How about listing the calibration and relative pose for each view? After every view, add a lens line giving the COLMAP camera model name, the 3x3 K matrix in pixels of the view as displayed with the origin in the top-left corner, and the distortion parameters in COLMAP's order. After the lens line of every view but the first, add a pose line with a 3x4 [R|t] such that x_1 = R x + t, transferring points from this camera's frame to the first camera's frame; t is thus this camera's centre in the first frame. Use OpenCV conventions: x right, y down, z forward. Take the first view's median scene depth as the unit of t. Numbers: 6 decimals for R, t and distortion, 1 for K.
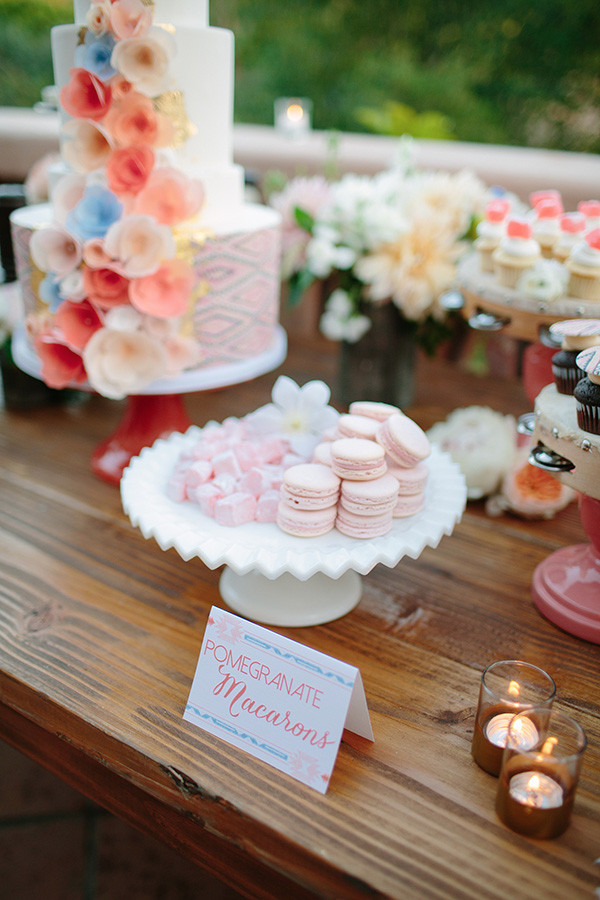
lens RADIAL K [[843.6, 0, 300.0], [0, 843.6, 450.0], [0, 0, 1]] dist [-0.070248, 0.020430]
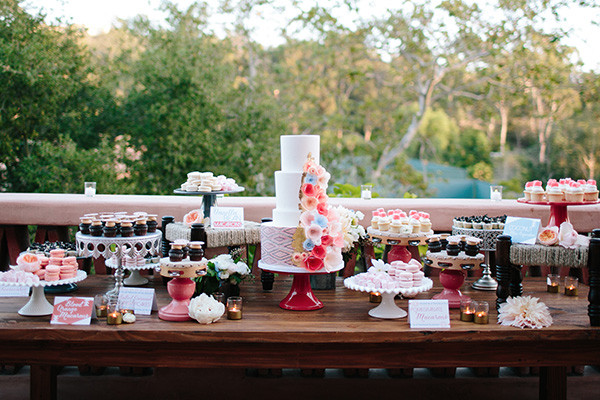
lens RADIAL K [[562.4, 0, 300.0], [0, 562.4, 200.0], [0, 0, 1]] dist [-0.070248, 0.020430]
pose [[0.819852, -0.061994, 0.569210, -1.555955], [0.252377, 0.931468, -0.262058, 0.217396], [-0.513954, 0.358504, 0.779311, -0.773557]]
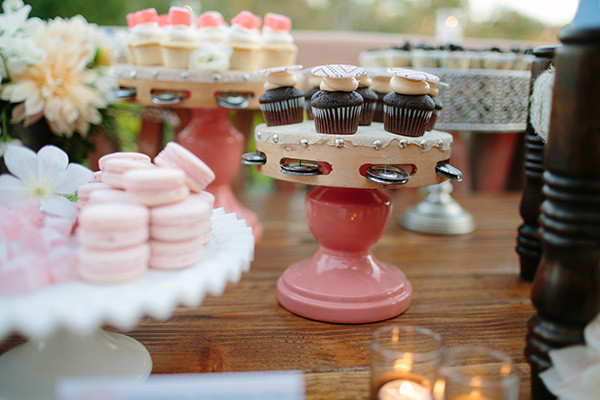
lens RADIAL K [[562.4, 0, 300.0], [0, 562.4, 200.0], [0, 0, 1]] dist [-0.070248, 0.020430]
pose [[0.751687, -0.158750, 0.640129, -0.161046], [0.262122, 0.962558, -0.069092, 0.085613], [-0.605193, 0.219727, 0.765155, 0.364946]]
